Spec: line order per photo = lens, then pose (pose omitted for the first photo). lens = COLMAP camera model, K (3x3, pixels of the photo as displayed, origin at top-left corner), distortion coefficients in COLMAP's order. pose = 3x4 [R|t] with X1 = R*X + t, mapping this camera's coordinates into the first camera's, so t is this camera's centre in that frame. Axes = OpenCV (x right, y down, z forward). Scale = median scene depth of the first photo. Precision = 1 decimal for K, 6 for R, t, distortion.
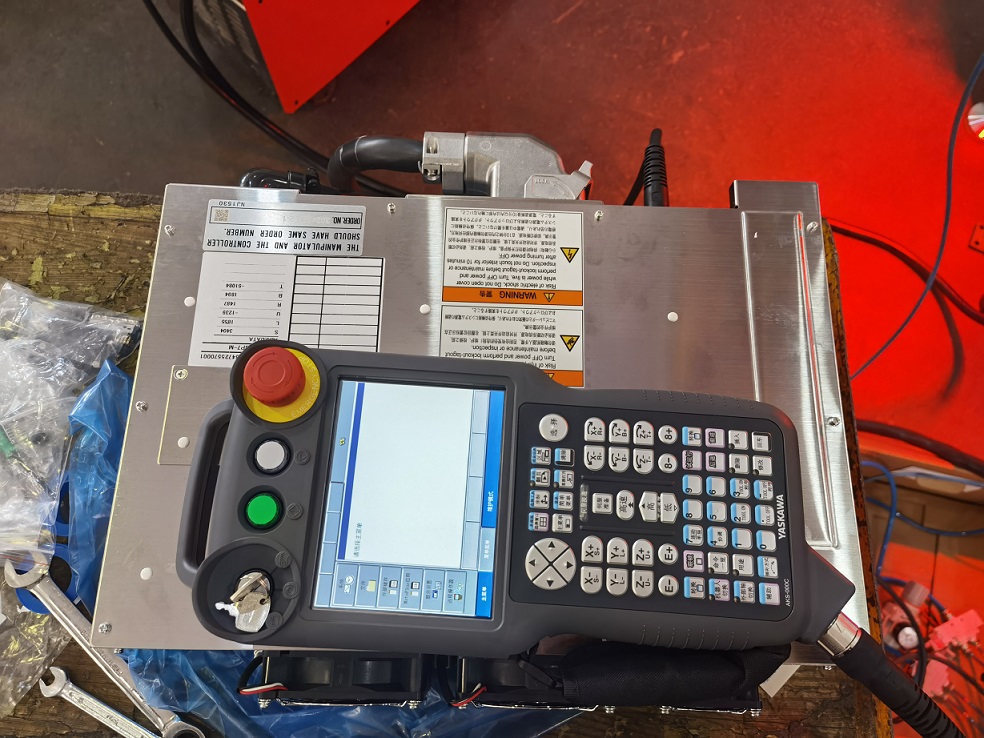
lens RADIAL K [[784.7, 0, 489.5], [0, 784.7, 371.2], [0, 0, 1]] dist [-0.046701, 0.006797]
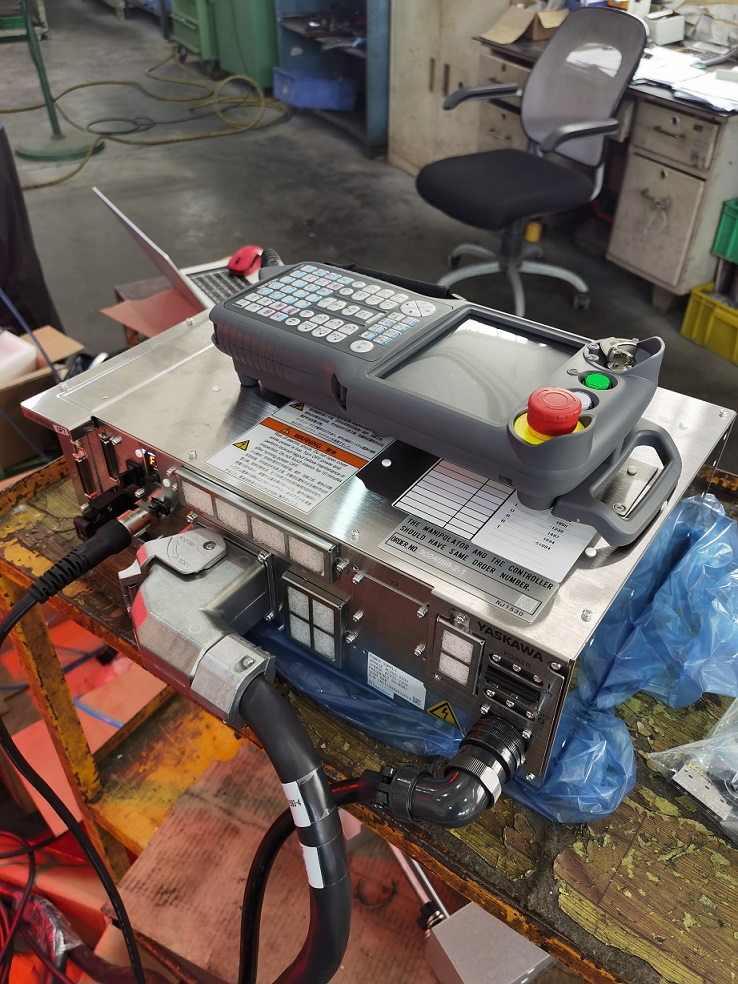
lens RADIAL K [[784.7, 0, 367.5], [0, 784.7, 490.9], [0, 0, 1]] dist [-0.046701, 0.006797]
pose [[-0.815707, -0.409394, 0.408679, -0.536564], [0.560908, -0.387035, 0.731837, -0.931503], [-0.141437, 0.826196, 0.545340, 0.494775]]
